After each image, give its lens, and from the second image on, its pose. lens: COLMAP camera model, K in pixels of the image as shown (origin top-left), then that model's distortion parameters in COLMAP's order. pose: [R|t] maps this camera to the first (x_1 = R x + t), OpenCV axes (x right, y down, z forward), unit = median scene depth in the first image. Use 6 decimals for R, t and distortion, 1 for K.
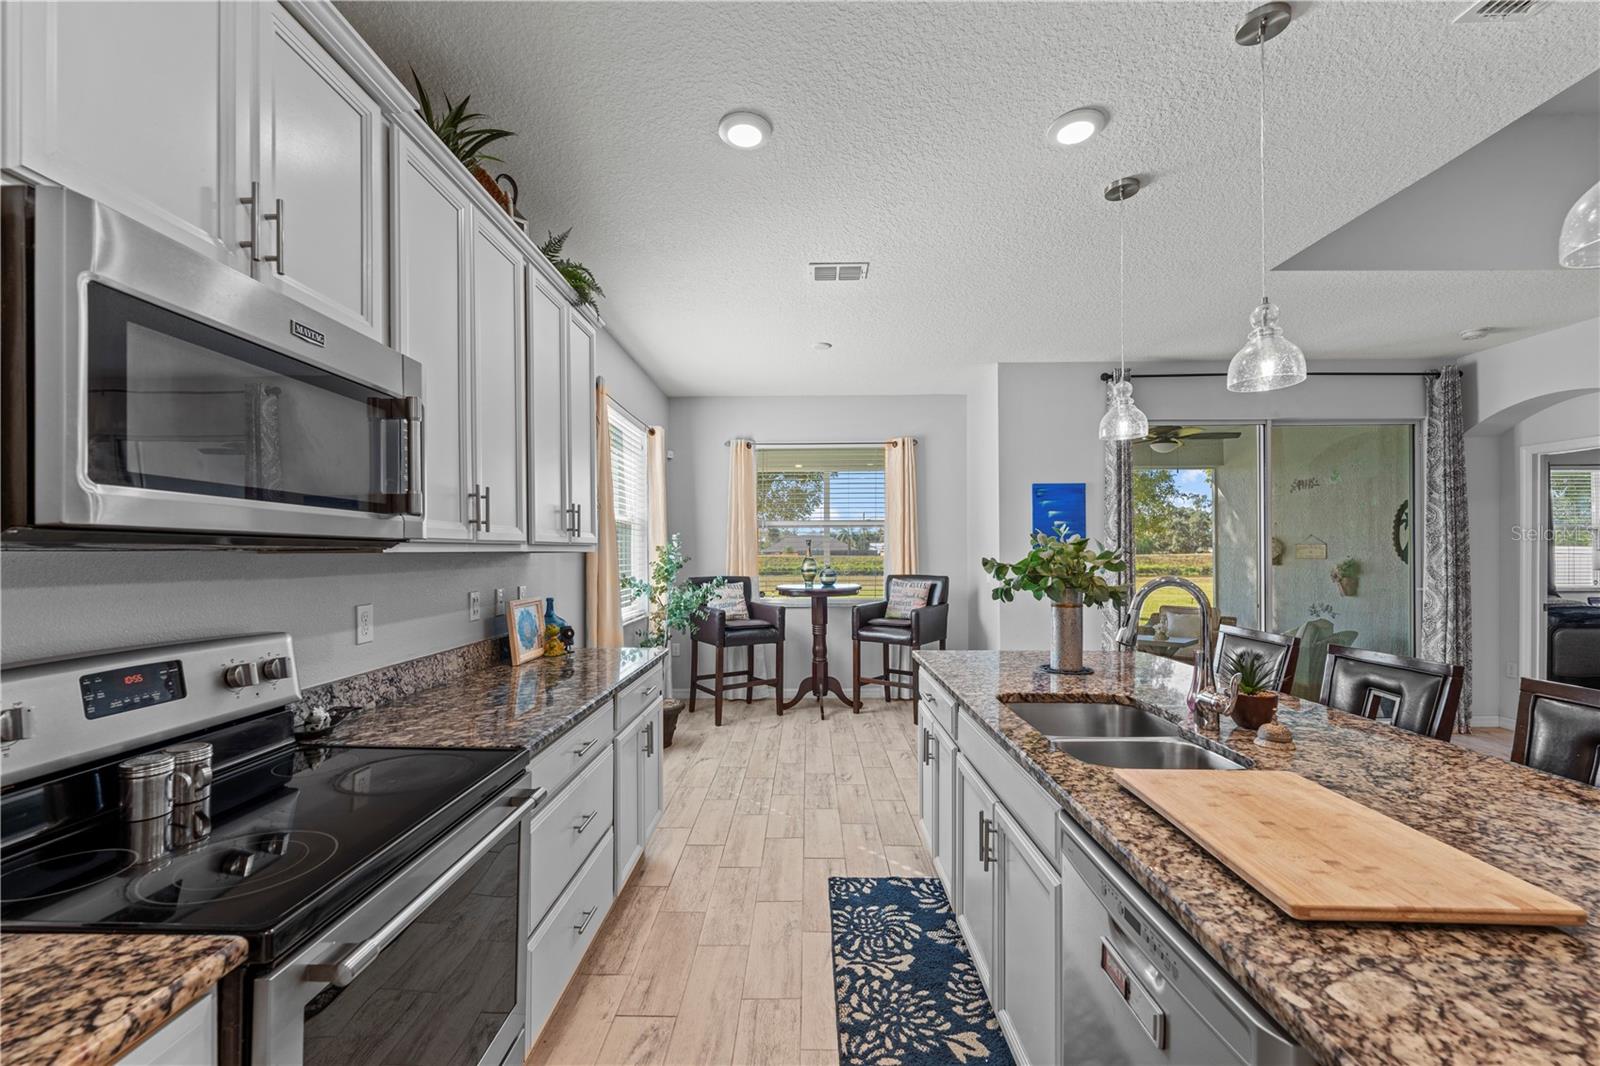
lens RADIAL K [[648.3, 0, 800.5], [0, 648.3, 549.2], [0, 0, 1]] dist [0.000332, -0.000745]
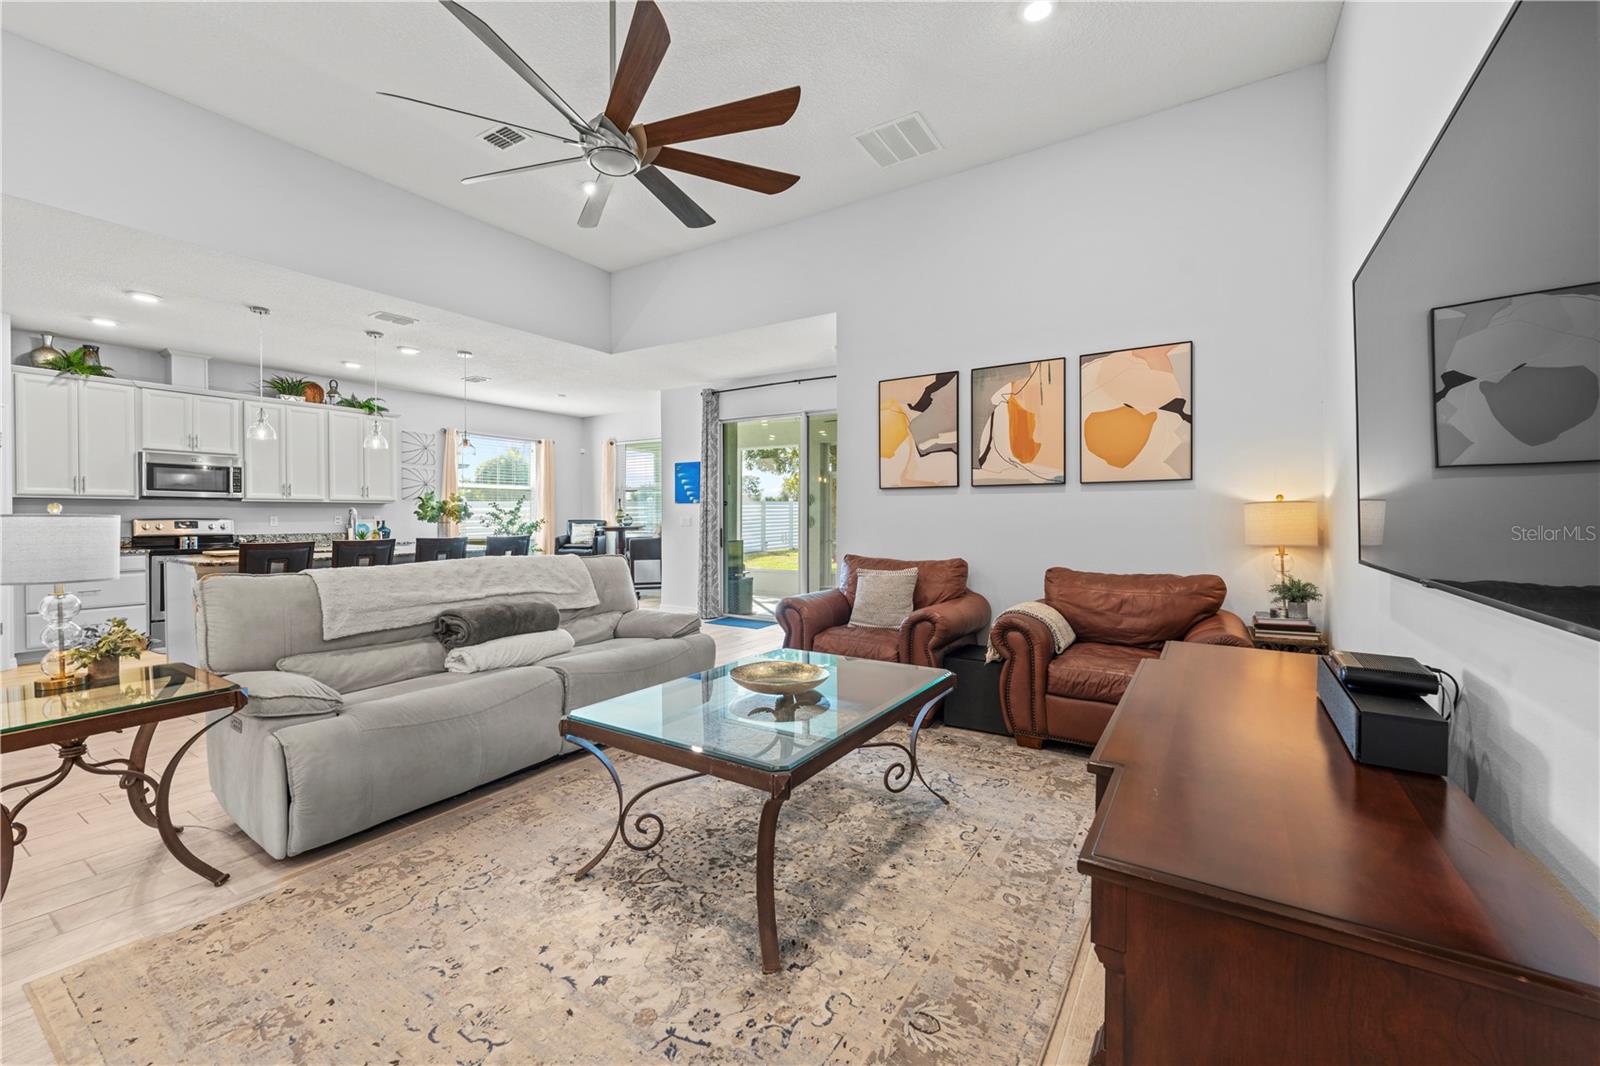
lens RADIAL K [[644.8, 0, 800.0], [0, 644.8, 533.0], [0, 0, 1]] dist [0.000295, -0.000173]
pose [[0.849244, 0.020004, -0.527622, 2.977625], [-0.002872, 0.999442, 0.033271, 0.039529], [0.527993, -0.026740, 0.848828, -0.424301]]
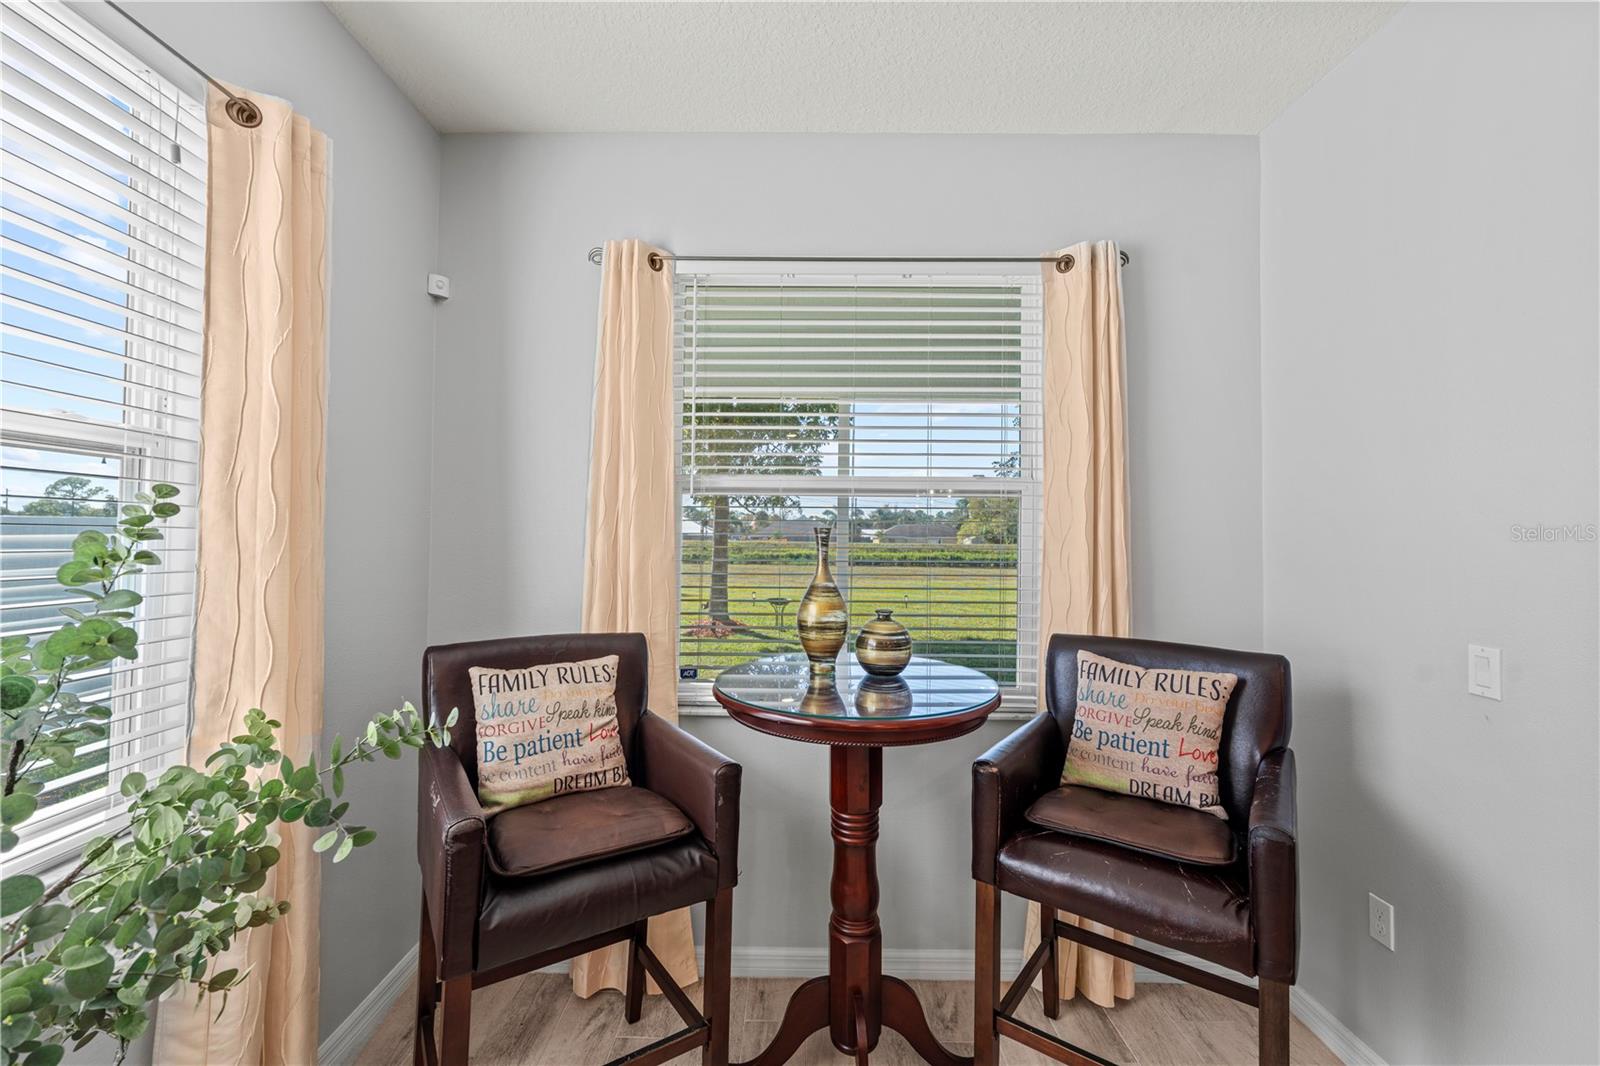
lens RADIAL K [[665.9, 0, 800.0], [0, 665.9, 533.0], [0, 0, 1]] dist [-0.000244, -0.000192]
pose [[0.999761, 0.015114, 0.015778, -0.008247], [-0.015080, 0.999884, -0.002298, -0.025732], [-0.015811, 0.002059, 0.999873, 1.528669]]
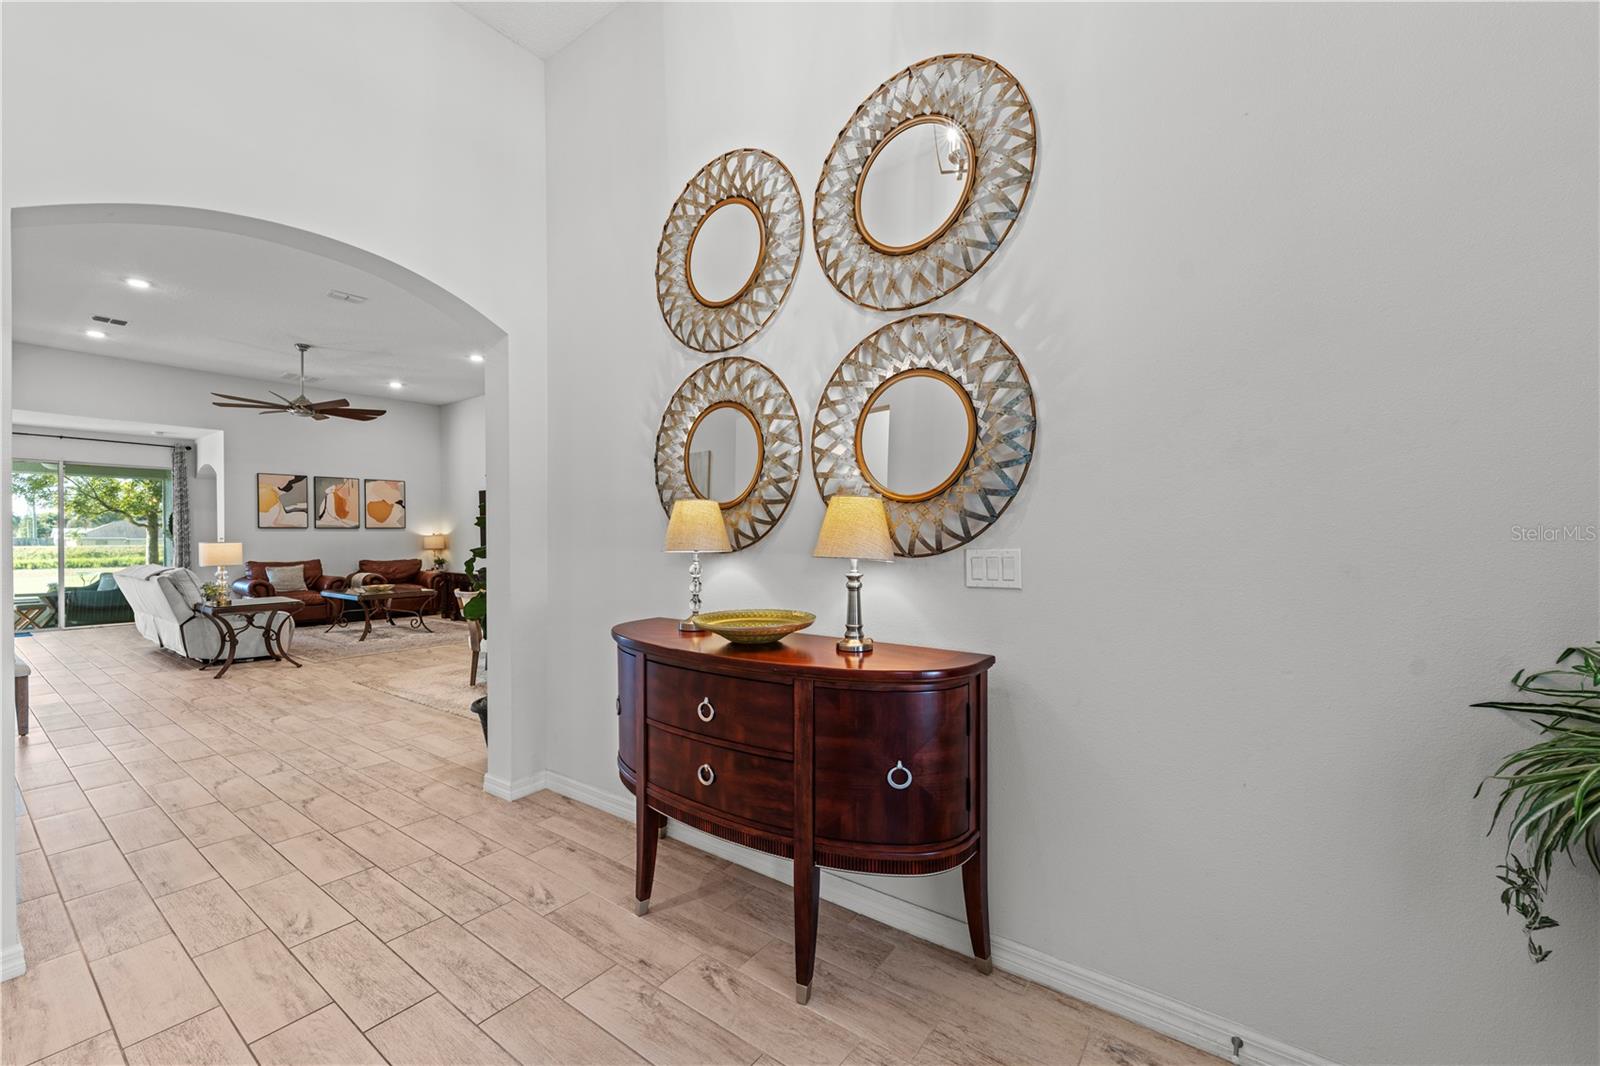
lens RADIAL K [[644.8, 0, 800.0], [0, 644.8, 533.0], [0, 0, 1]] dist [0.000295, -0.000173]
pose [[0.582241, 0.003340, 0.813010, 0.937540], [0.001832, 0.999984, -0.005420, 0.028363], [-0.813014, 0.004645, 0.582225, -3.457924]]
